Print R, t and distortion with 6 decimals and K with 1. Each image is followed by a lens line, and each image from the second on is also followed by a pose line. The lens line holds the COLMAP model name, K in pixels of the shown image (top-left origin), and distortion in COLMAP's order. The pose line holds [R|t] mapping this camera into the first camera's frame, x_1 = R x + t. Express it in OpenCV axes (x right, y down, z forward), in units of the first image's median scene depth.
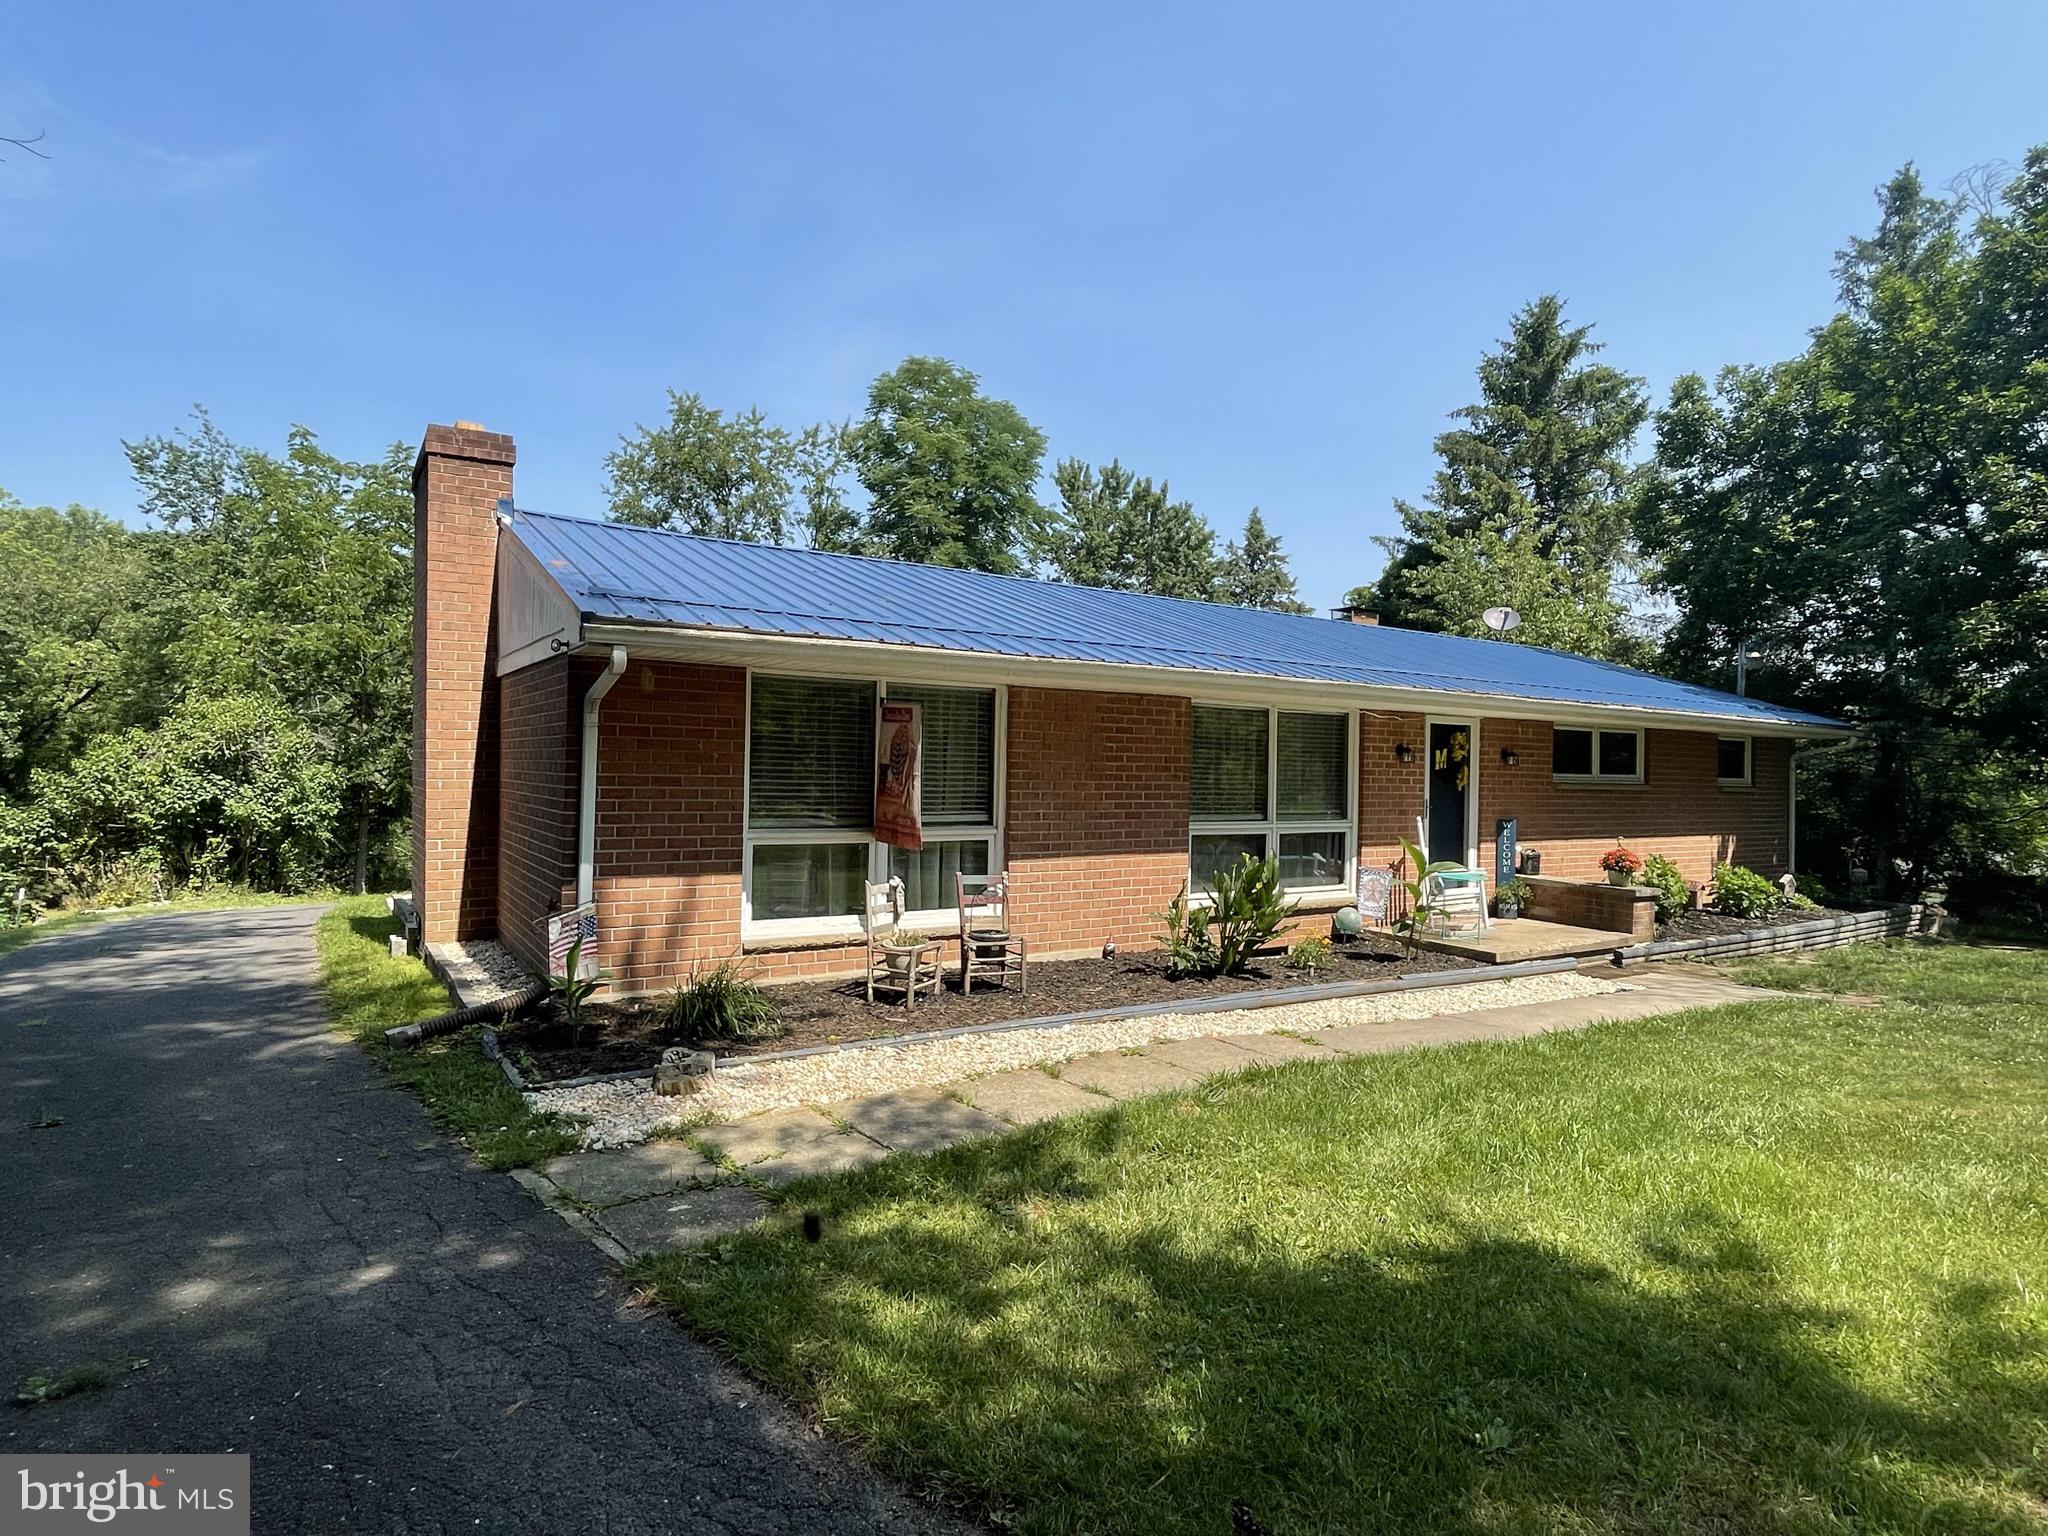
lens RADIAL K [[1072.6, 0, 1024.0], [0, 1072.6, 768.0], [0, 0, 1]] dist [-0.000488, 0.000305]
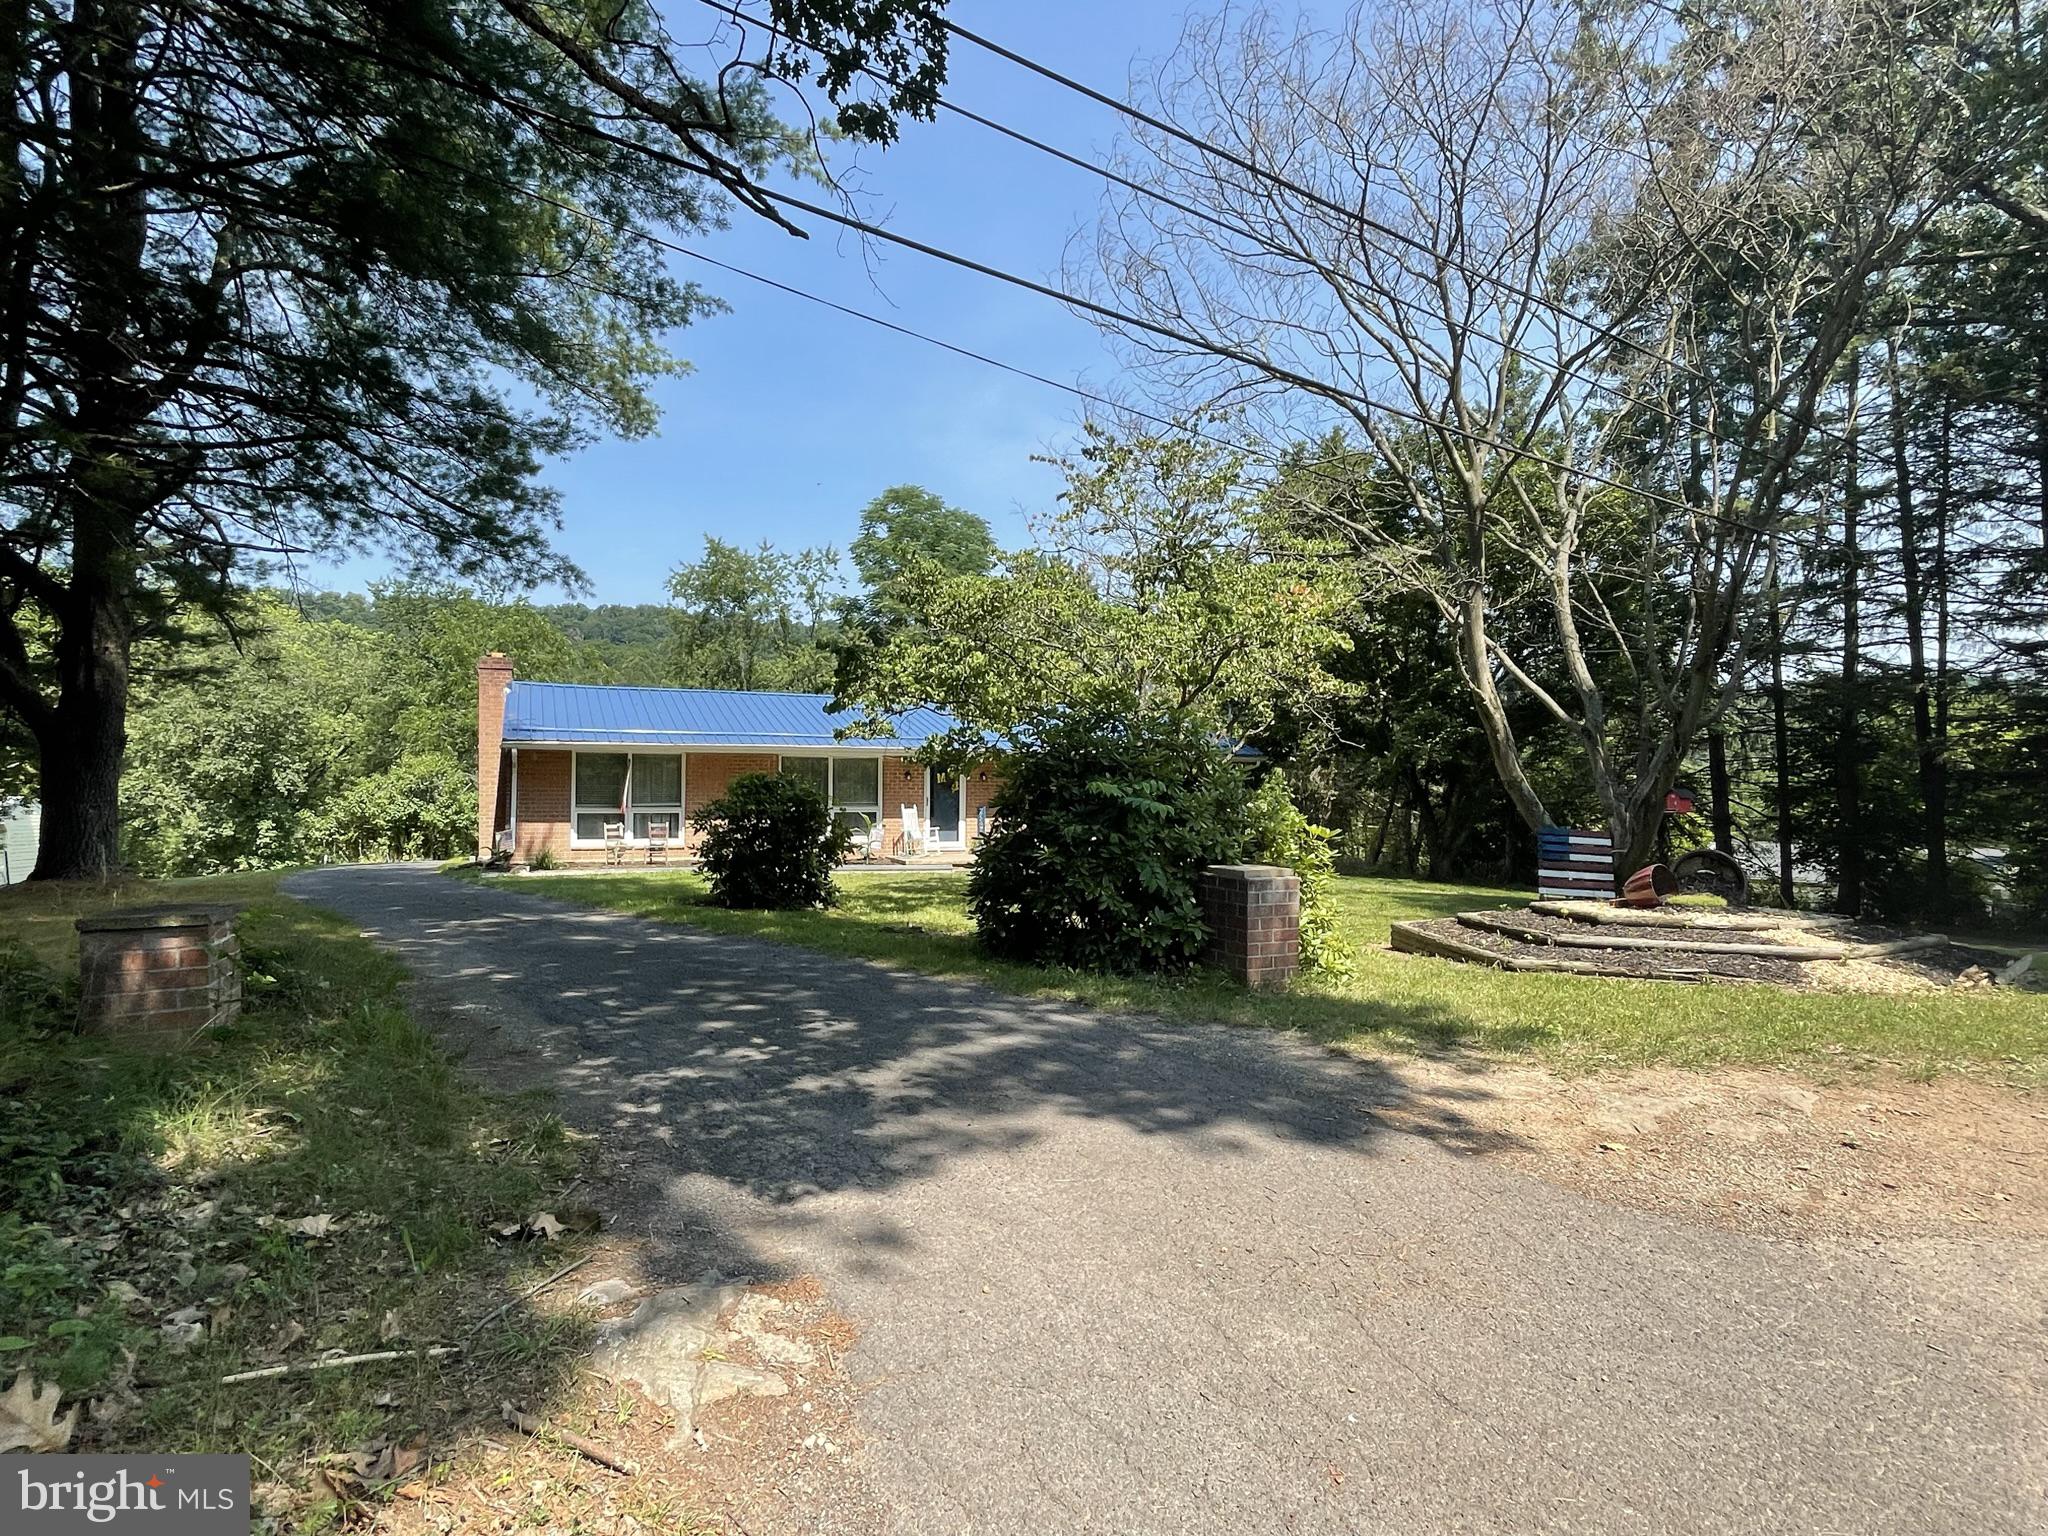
lens RADIAL K [[1072.6, 0, 1024.0], [0, 1072.6, 768.0], [0, 0, 1]] dist [-0.000488, 0.000305]
pose [[0.989399, -0.019624, -0.143890, 0.544637], [0.016059, 0.999536, -0.025894, 0.018583], [0.144331, 0.023309, 0.989255, -0.671210]]
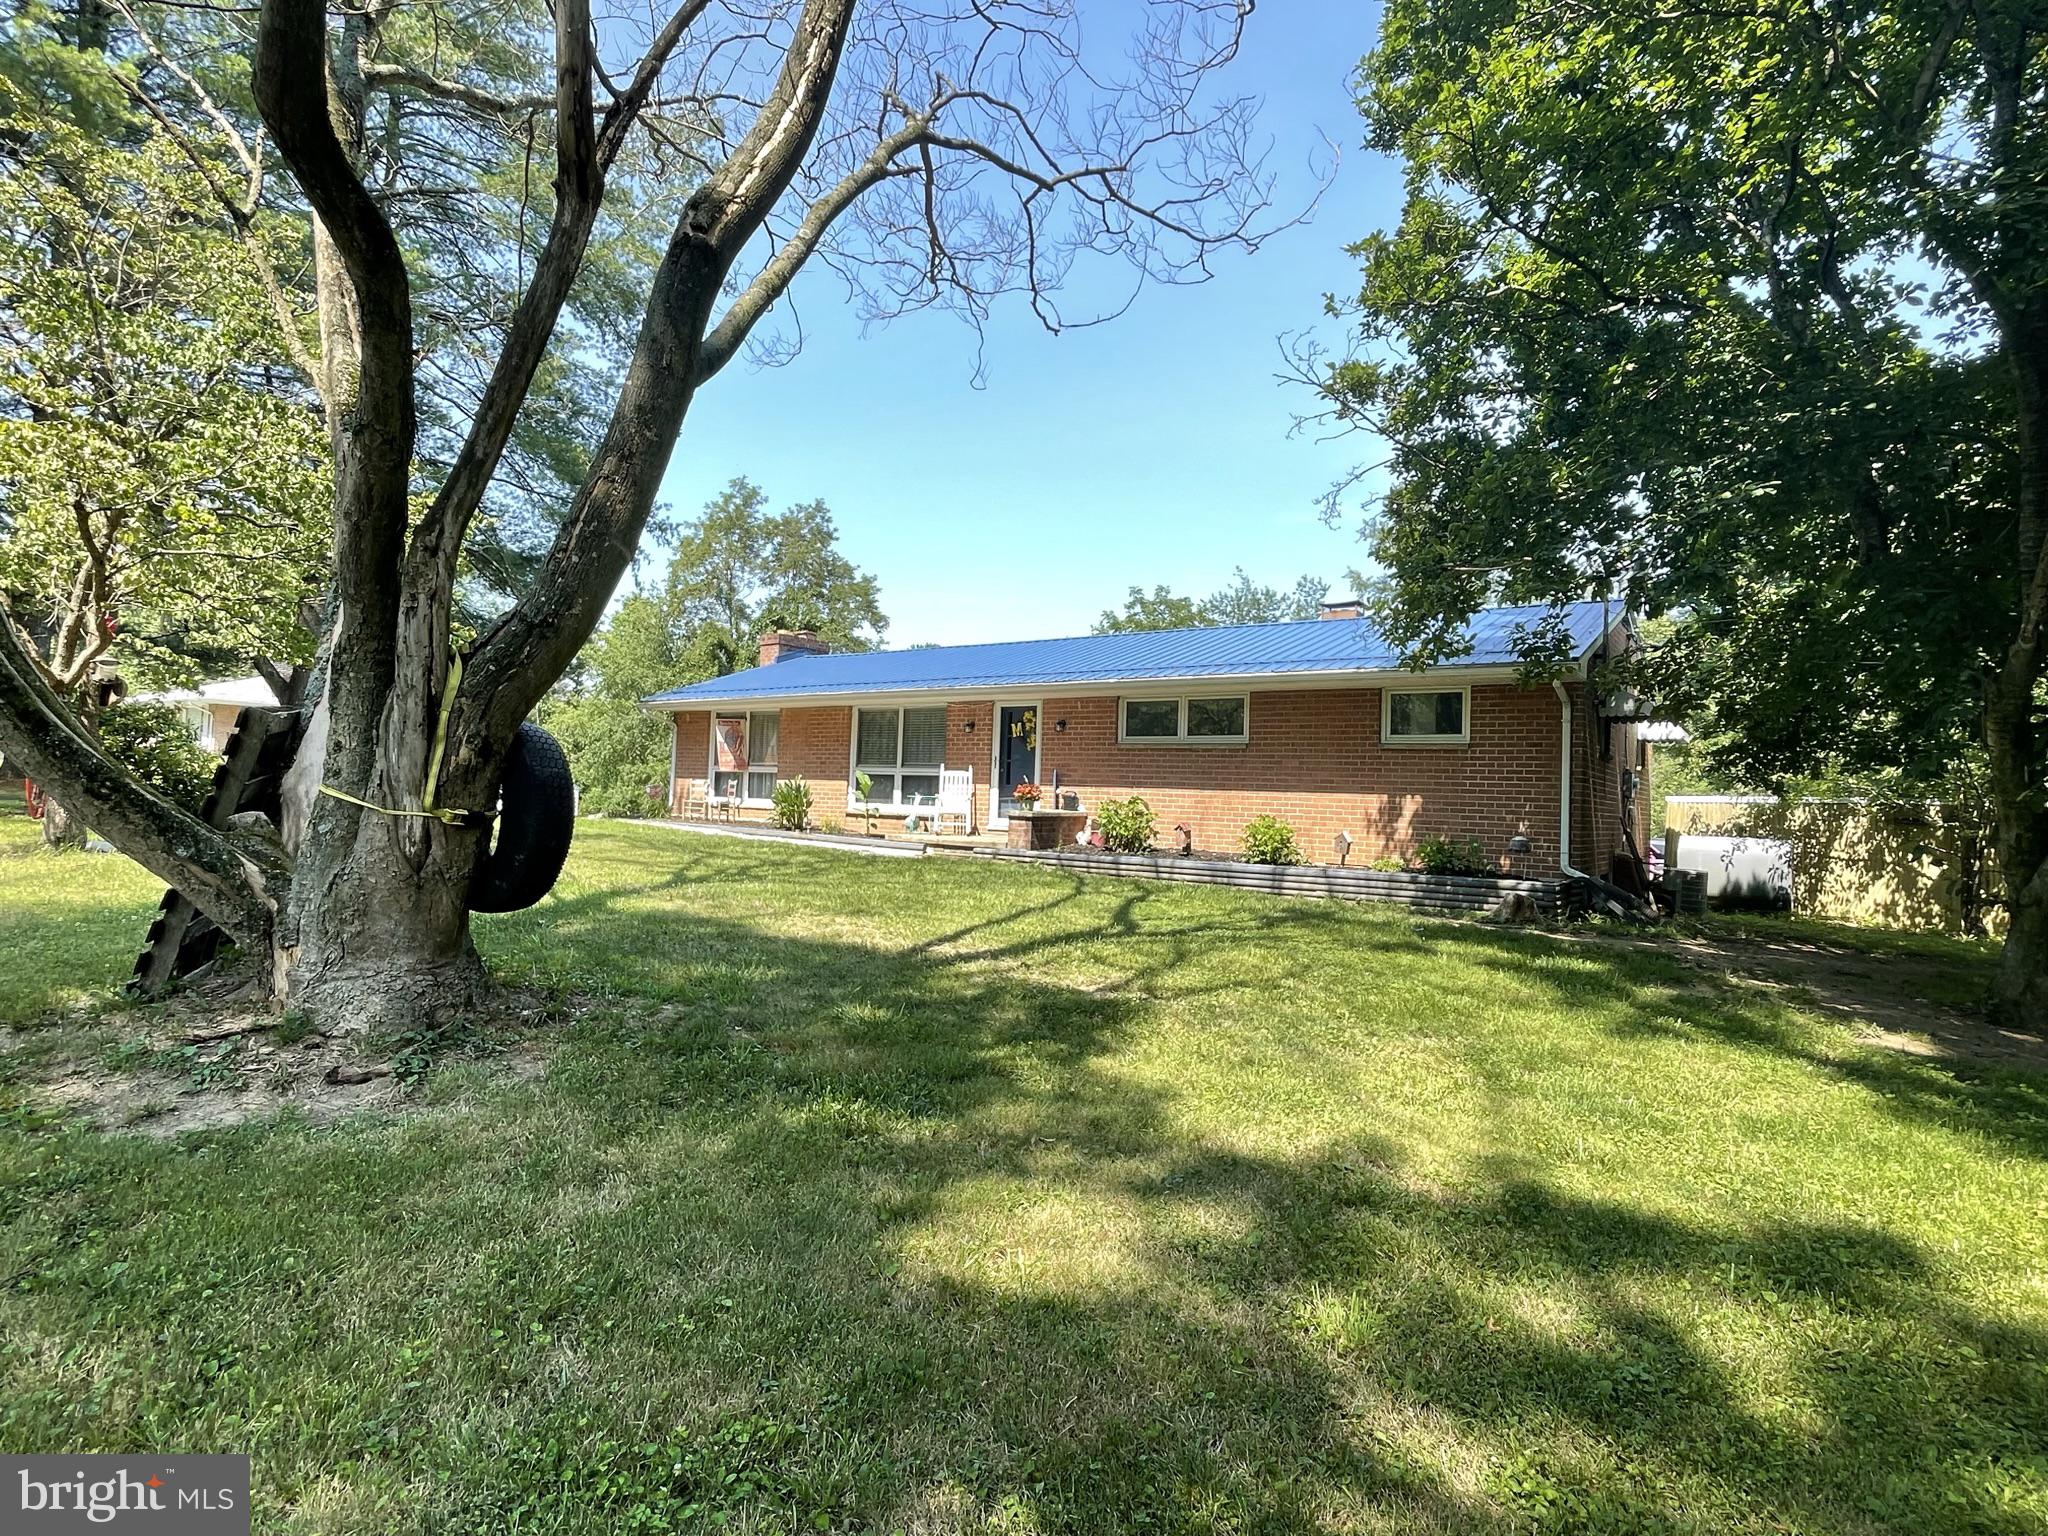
lens RADIAL K [[1072.6, 0, 1024.0], [0, 1072.6, 768.0], [0, 0, 1]] dist [-0.000488, 0.000305]
pose [[0.350474, -0.015987, -0.936436, 1.165656], [-0.005666, 0.999800, -0.019189, 0.048086], [0.936555, 0.012031, 0.350314, 0.314489]]
